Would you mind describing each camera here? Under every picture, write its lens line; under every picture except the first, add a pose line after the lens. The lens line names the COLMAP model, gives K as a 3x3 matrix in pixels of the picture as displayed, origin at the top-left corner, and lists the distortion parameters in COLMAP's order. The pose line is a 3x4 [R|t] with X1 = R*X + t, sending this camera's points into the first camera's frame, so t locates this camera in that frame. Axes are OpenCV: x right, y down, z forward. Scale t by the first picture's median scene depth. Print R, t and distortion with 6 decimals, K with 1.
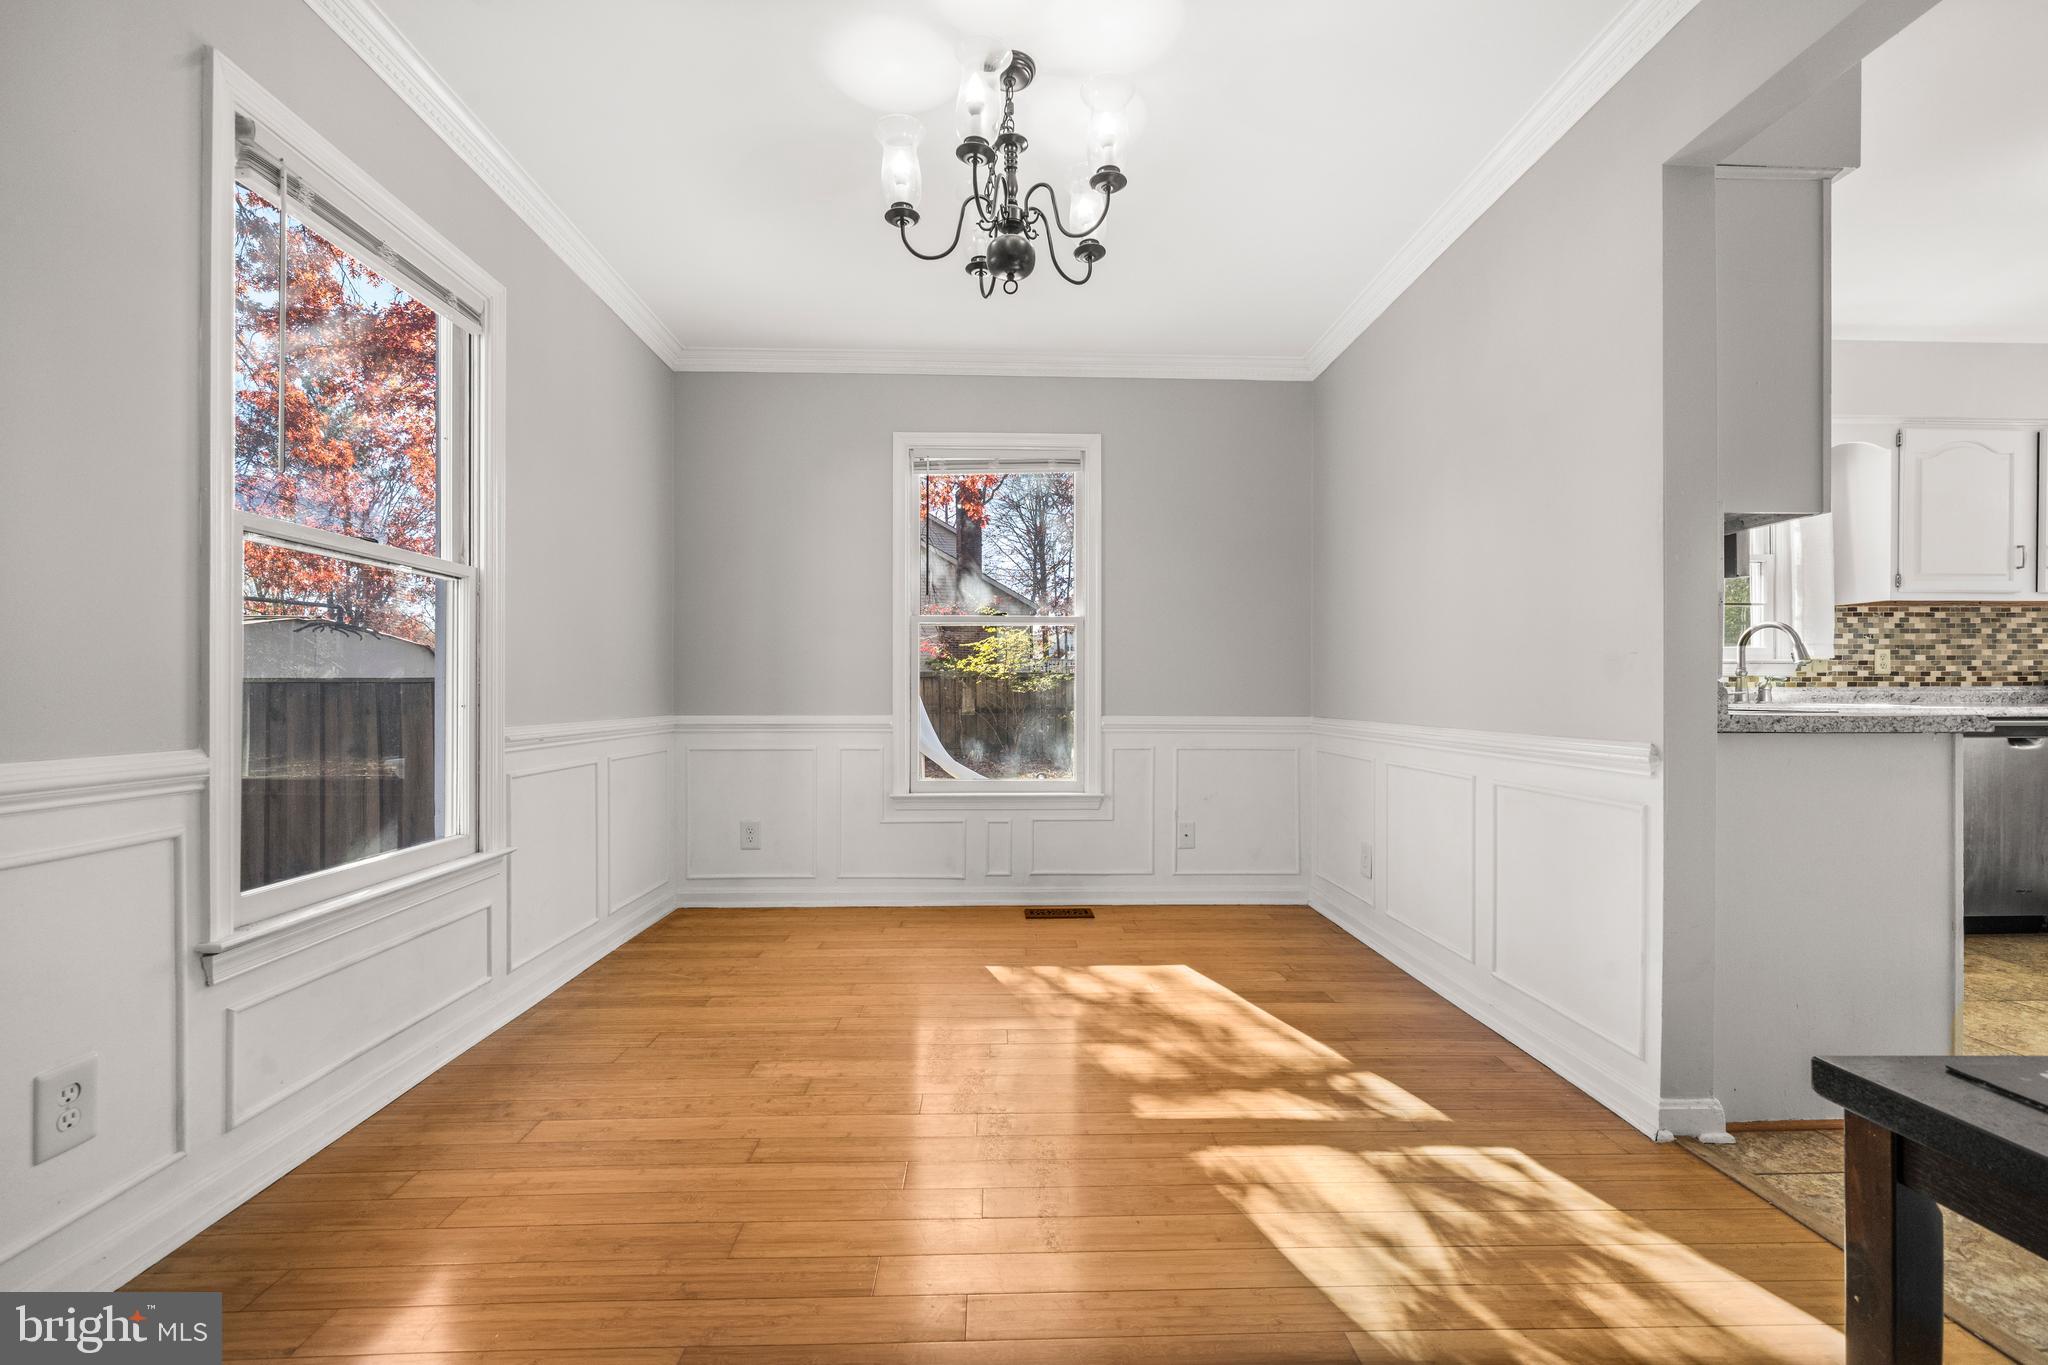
lens RADIAL K [[854.0, 0, 1019.1], [0, 854.0, 688.1], [0, 0, 1]] dist [0.001240, 0.000044]
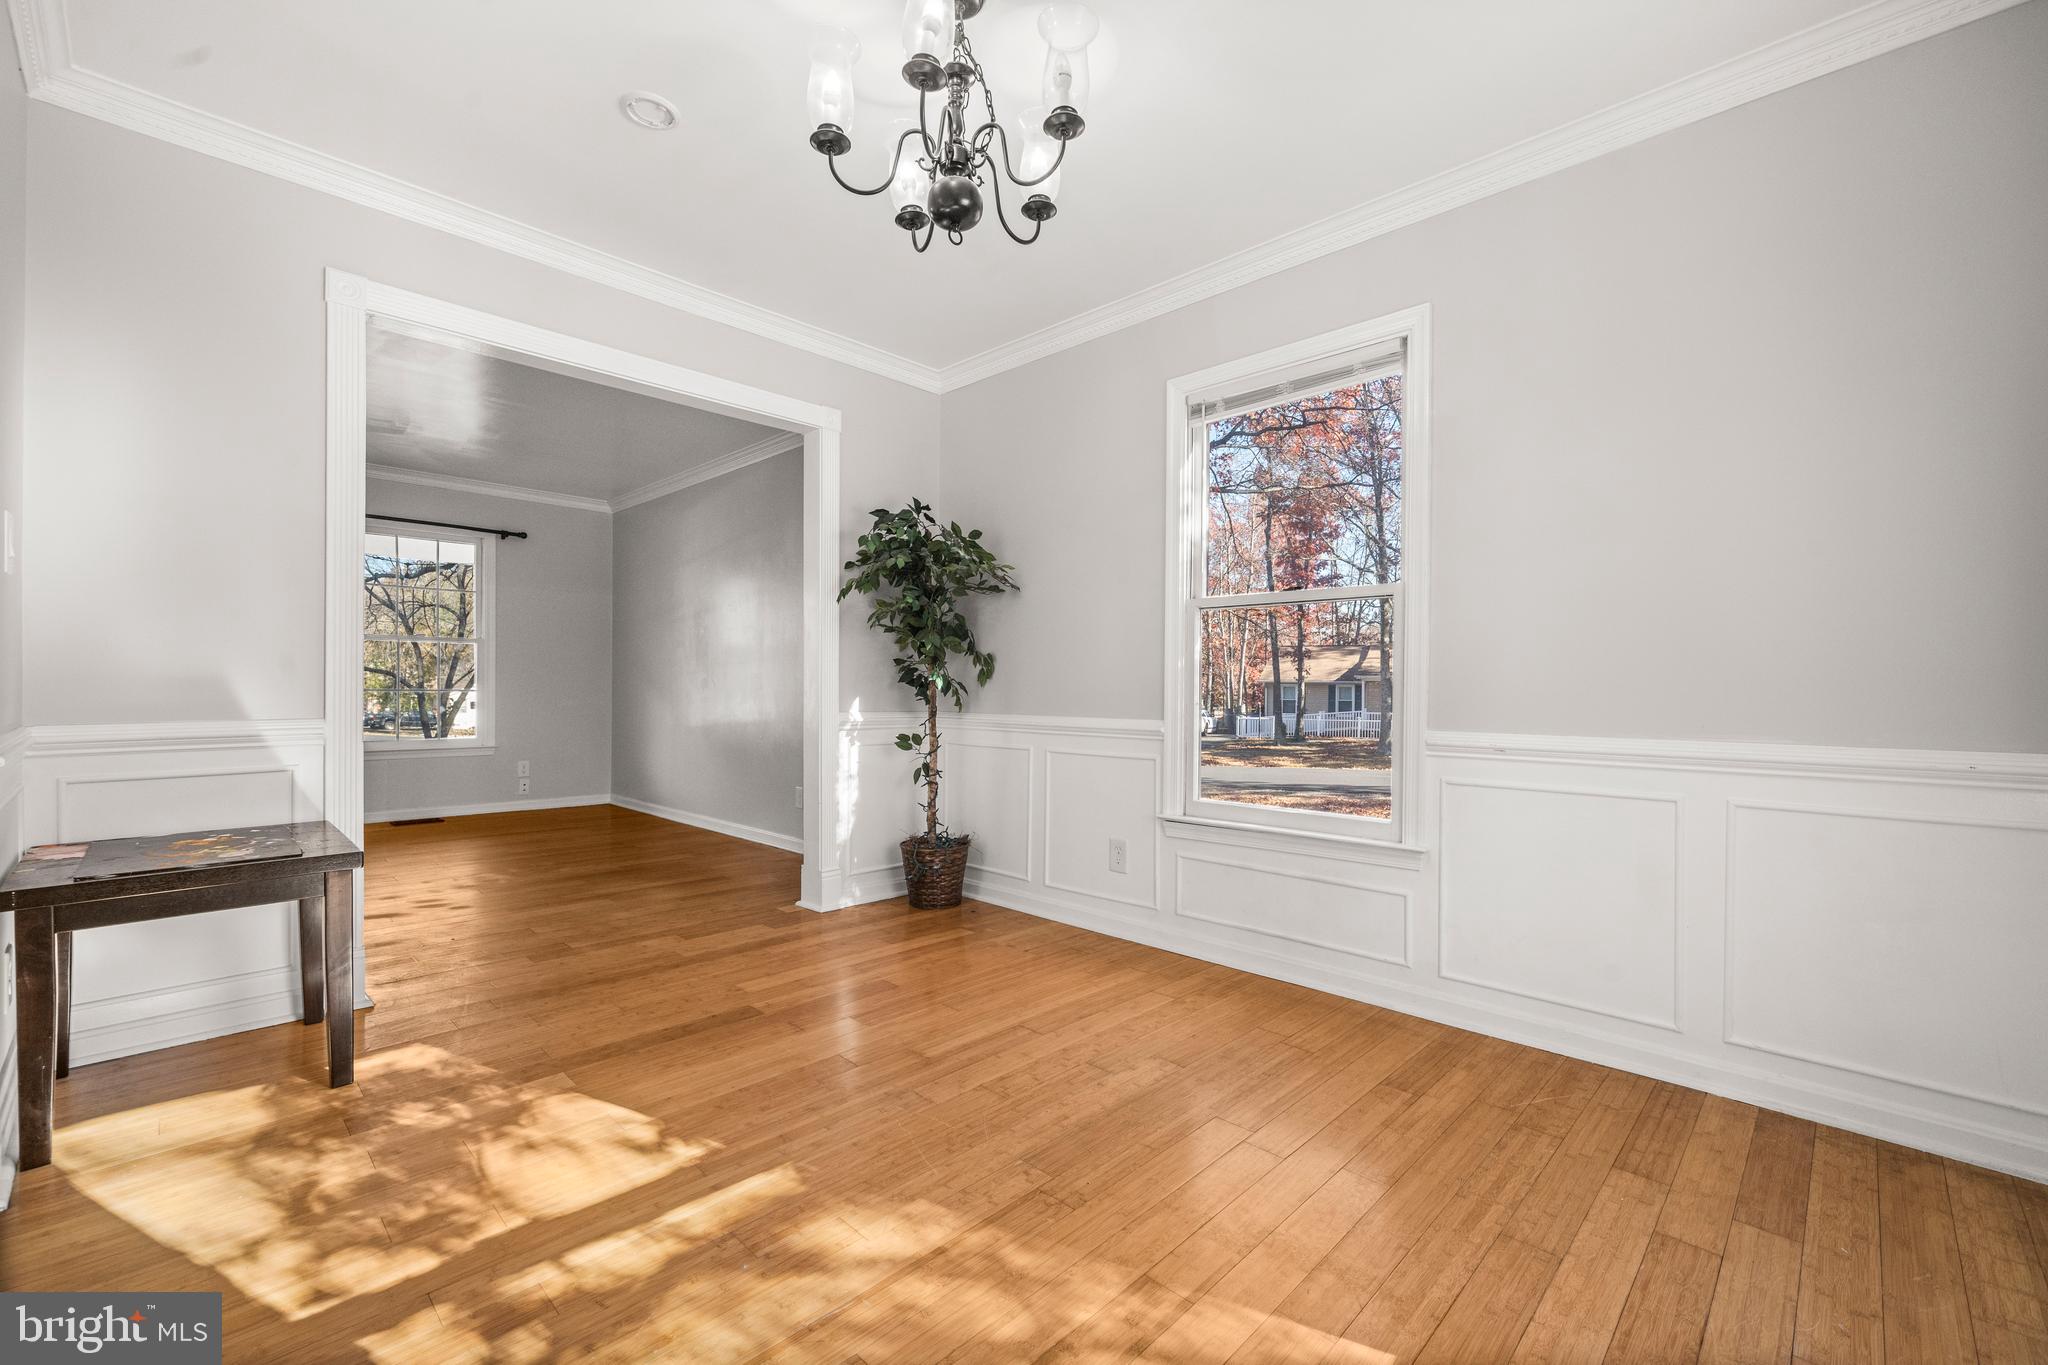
lens RADIAL K [[854.0, 0, 1019.1], [0, 854.0, 688.1], [0, 0, 1]] dist [0.001240, 0.000044]
pose [[-0.723037, -0.008520, -0.690756, 0.286177], [-0.006609, 0.999963, -0.005416, 0.002621], [0.690777, 0.000649, -0.723067, 0.873709]]
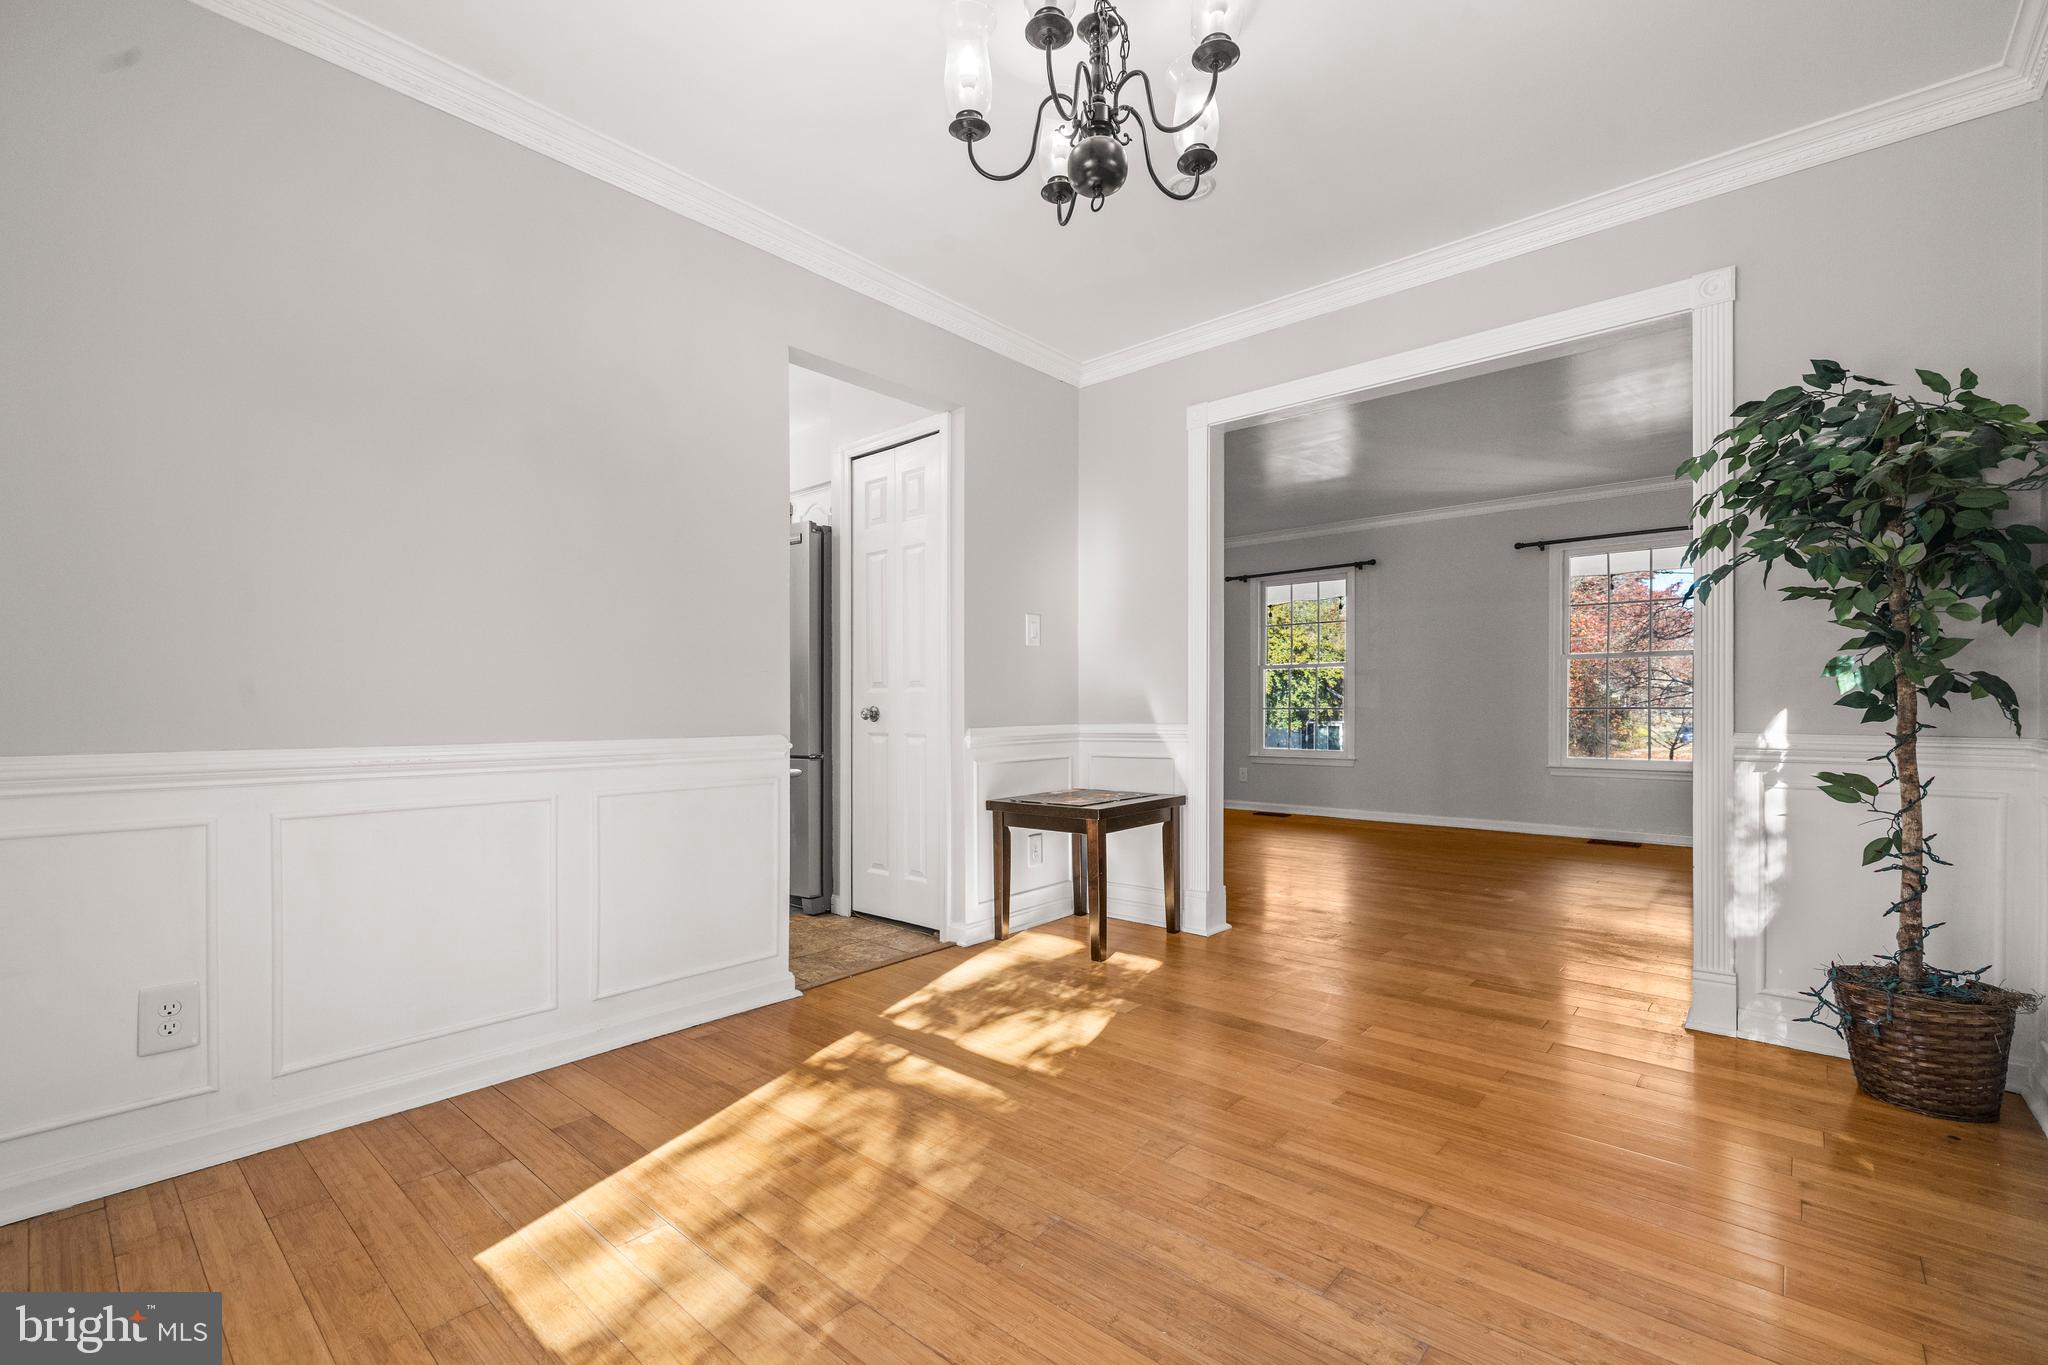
lens RADIAL K [[885.4, 0, 1016.7], [0, 885.4, 712.1], [0, 0, 1]] dist [0.000930, 0.000051]
pose [[-0.728039, -0.003540, 0.685527, -0.279001], [-0.002111, 0.999994, 0.002922, 0.009683], [-0.685533, 0.000681, -0.728042, 0.865737]]
